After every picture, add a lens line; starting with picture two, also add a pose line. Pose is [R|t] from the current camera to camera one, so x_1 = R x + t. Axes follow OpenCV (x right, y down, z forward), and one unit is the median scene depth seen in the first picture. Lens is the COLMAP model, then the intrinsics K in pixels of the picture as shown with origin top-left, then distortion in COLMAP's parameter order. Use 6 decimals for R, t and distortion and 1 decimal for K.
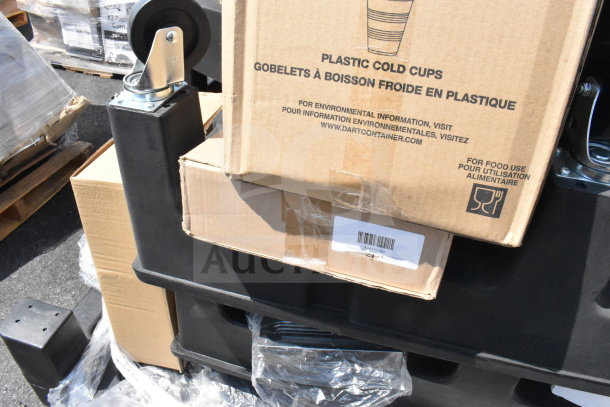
lens RADIAL K [[477.9, 0, 307.2], [0, 477.9, 200.1], [0, 0, 1]] dist [-0.103484, 0.022601]
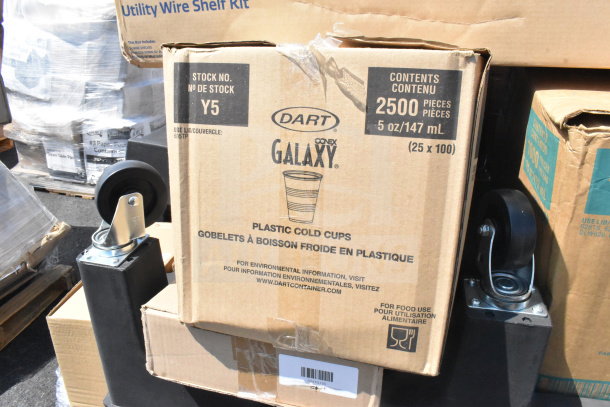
lens RADIAL K [[477.9, 0, 304.5], [0, 477.9, 203.0], [0, 0, 1]] dist [-0.103484, 0.022601]
pose [[0.997869, -0.057379, 0.031075, 0.105051], [0.062504, 0.977259, -0.202627, -0.086025], [-0.018742, 0.204138, 0.978763, -0.162178]]
